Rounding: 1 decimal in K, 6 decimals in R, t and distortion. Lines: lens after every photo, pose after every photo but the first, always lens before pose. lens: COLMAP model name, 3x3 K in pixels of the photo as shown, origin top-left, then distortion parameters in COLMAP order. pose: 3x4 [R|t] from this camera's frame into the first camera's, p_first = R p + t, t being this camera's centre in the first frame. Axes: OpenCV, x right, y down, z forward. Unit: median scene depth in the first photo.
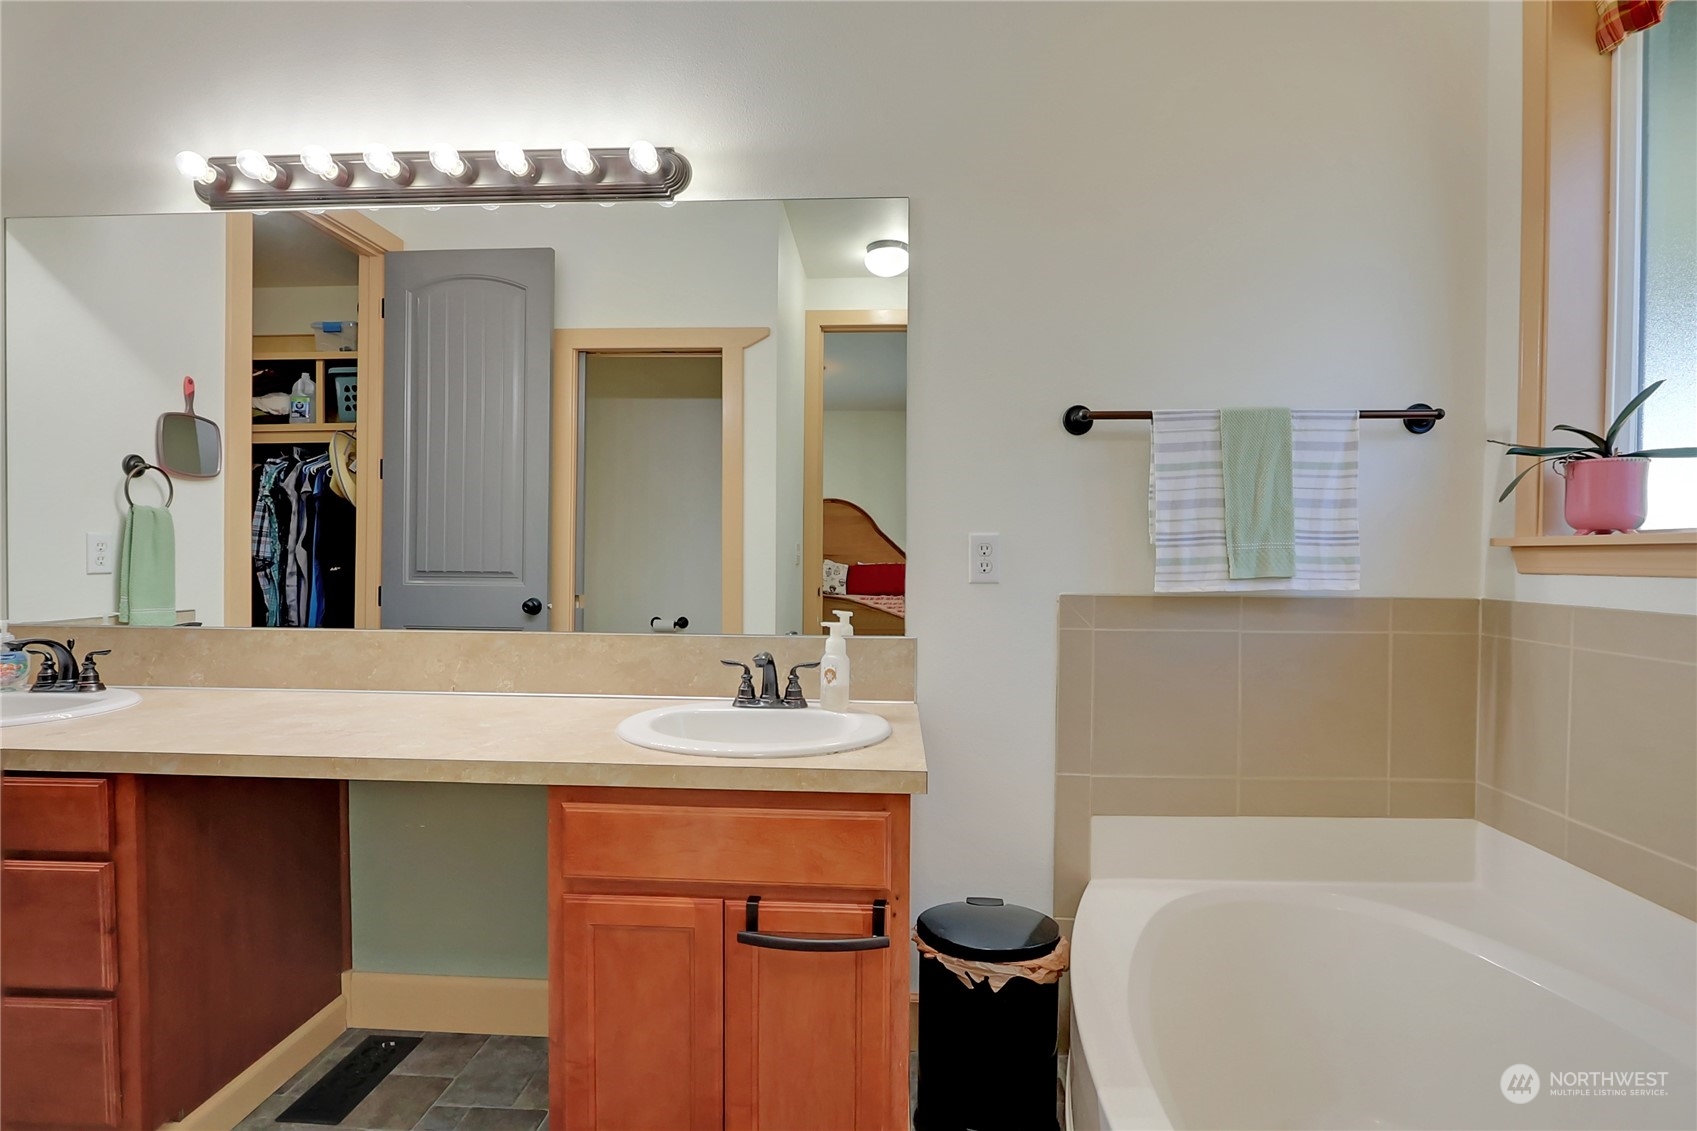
lens RADIAL K [[778.1, 0, 839.6], [0, 778.1, 557.3], [0, 0, 1]] dist [-0.013579, 0.001296]
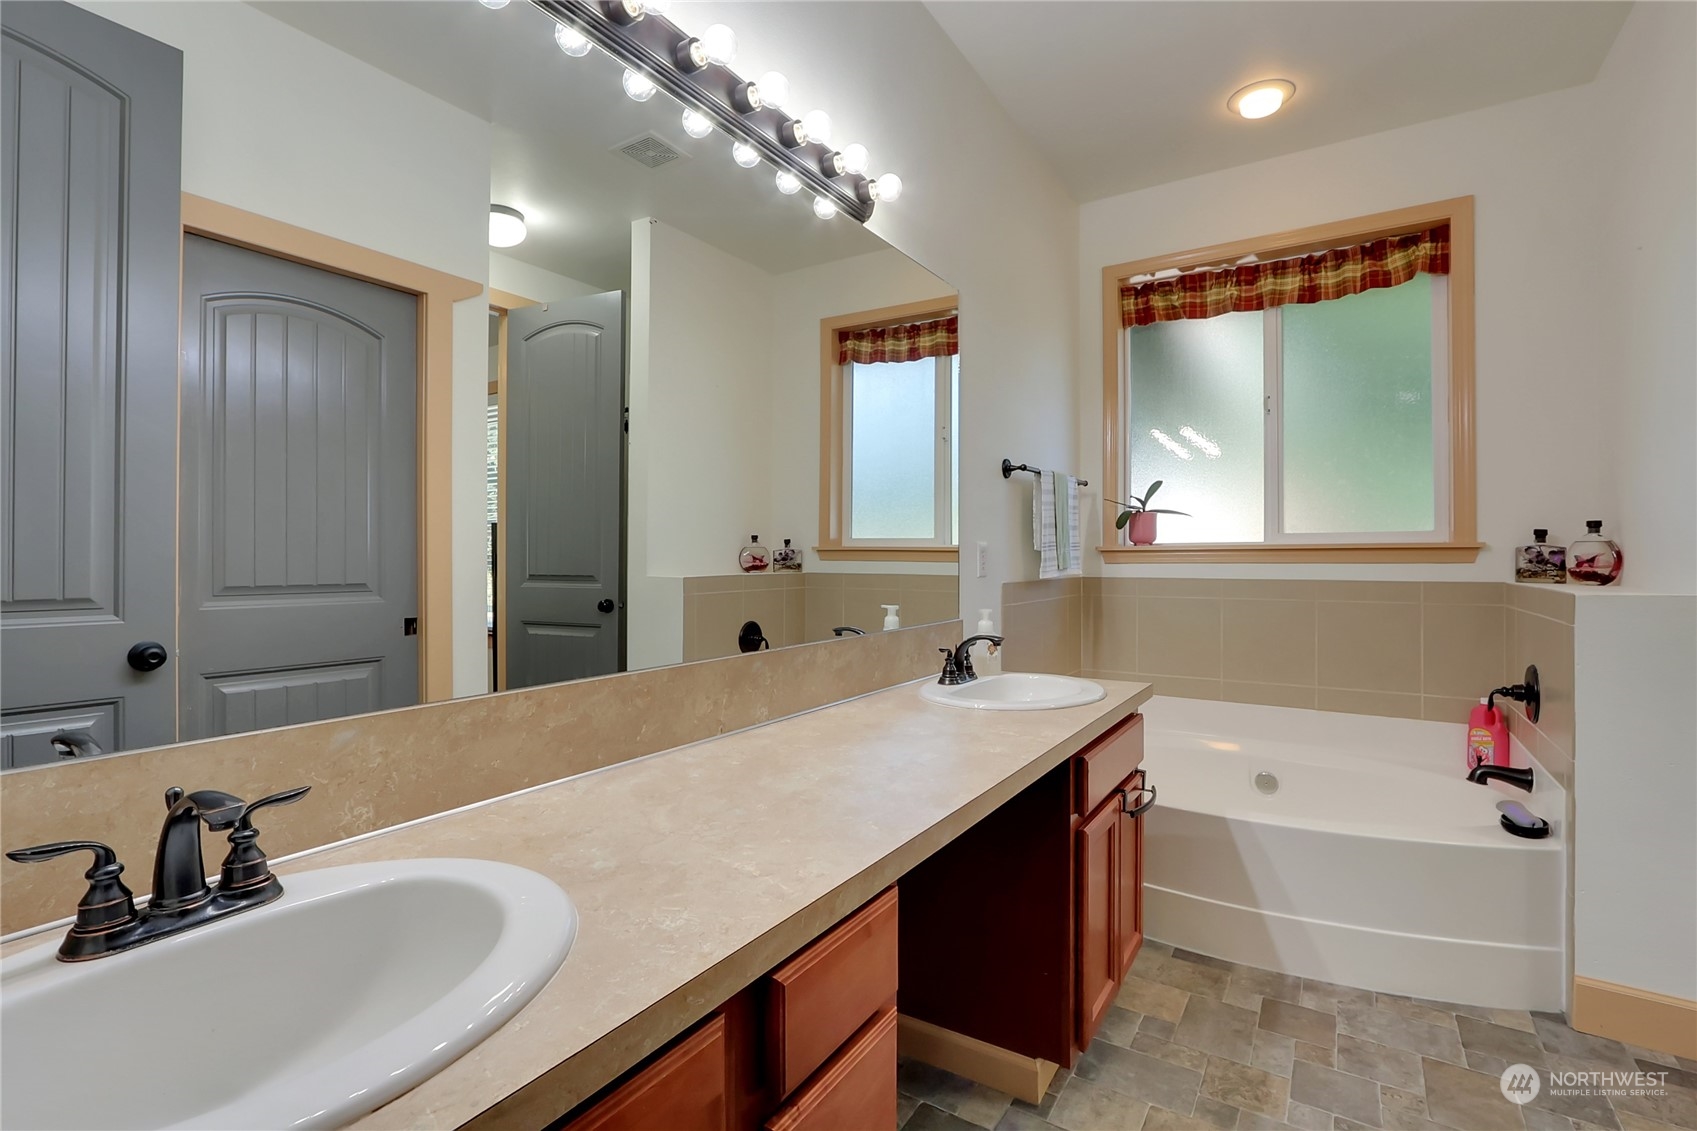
lens RADIAL K [[778.1, 0, 839.6], [0, 778.1, 557.3], [0, 0, 1]] dist [-0.013579, 0.001296]
pose [[0.503264, -0.008742, 0.864089, -1.164780], [0.012652, 0.999916, 0.002747, -0.009601], [-0.864040, 0.009550, 0.503332, 0.502365]]
